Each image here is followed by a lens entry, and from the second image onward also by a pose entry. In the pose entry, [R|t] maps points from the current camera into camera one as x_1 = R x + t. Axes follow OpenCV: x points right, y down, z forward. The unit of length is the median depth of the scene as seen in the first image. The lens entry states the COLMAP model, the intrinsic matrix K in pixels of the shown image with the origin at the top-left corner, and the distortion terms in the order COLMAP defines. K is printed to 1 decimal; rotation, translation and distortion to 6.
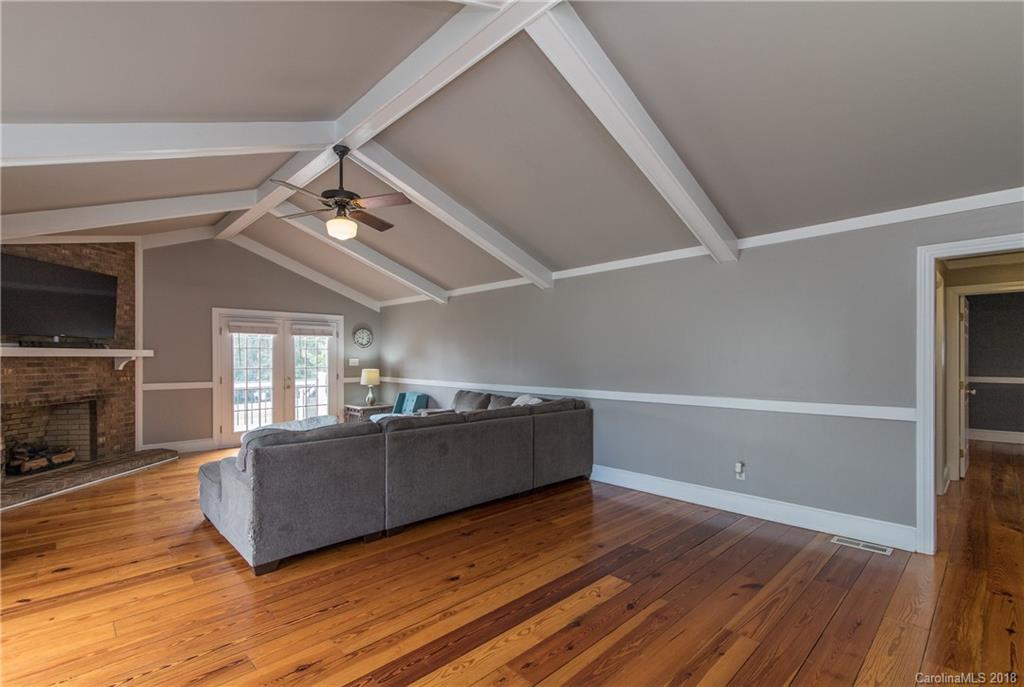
lens RADIAL K [[466.0, 0, 514.3], [0, 466.0, 356.9], [0, 0, 1]] dist [-0.003031, -0.000650]
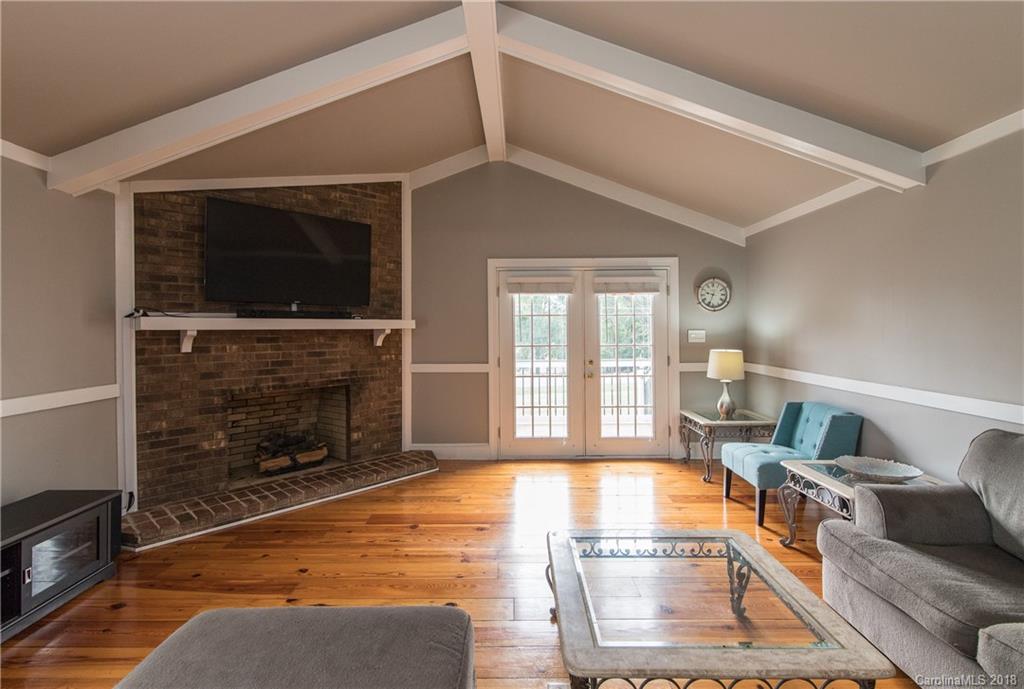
lens RADIAL K [[468.5, 0, 514.8], [0, 468.5, 326.6], [0, 0, 1]] dist [-0.000886, -0.000208]
pose [[0.717301, -0.005909, -0.696739, -0.137630], [0.006014, 0.999979, -0.002290, -0.001292], [0.696738, -0.002548, 0.717322, 0.575050]]
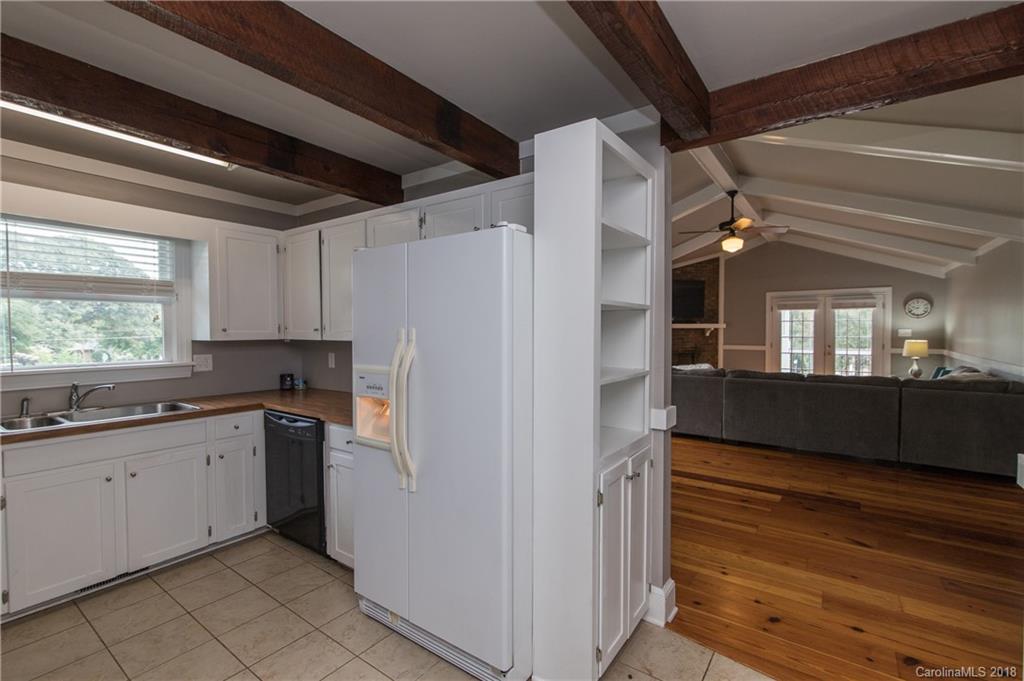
lens RADIAL K [[459.9, 0, 512.0], [0, 459.9, 340.5], [0, 0, 1]] dist [0.000986, -0.000778]
pose [[0.180408, 0.026330, -0.983239, 0.625809], [0.004533, 0.999609, 0.027600, -0.004507], [0.983581, -0.009436, 0.180218, 0.009518]]
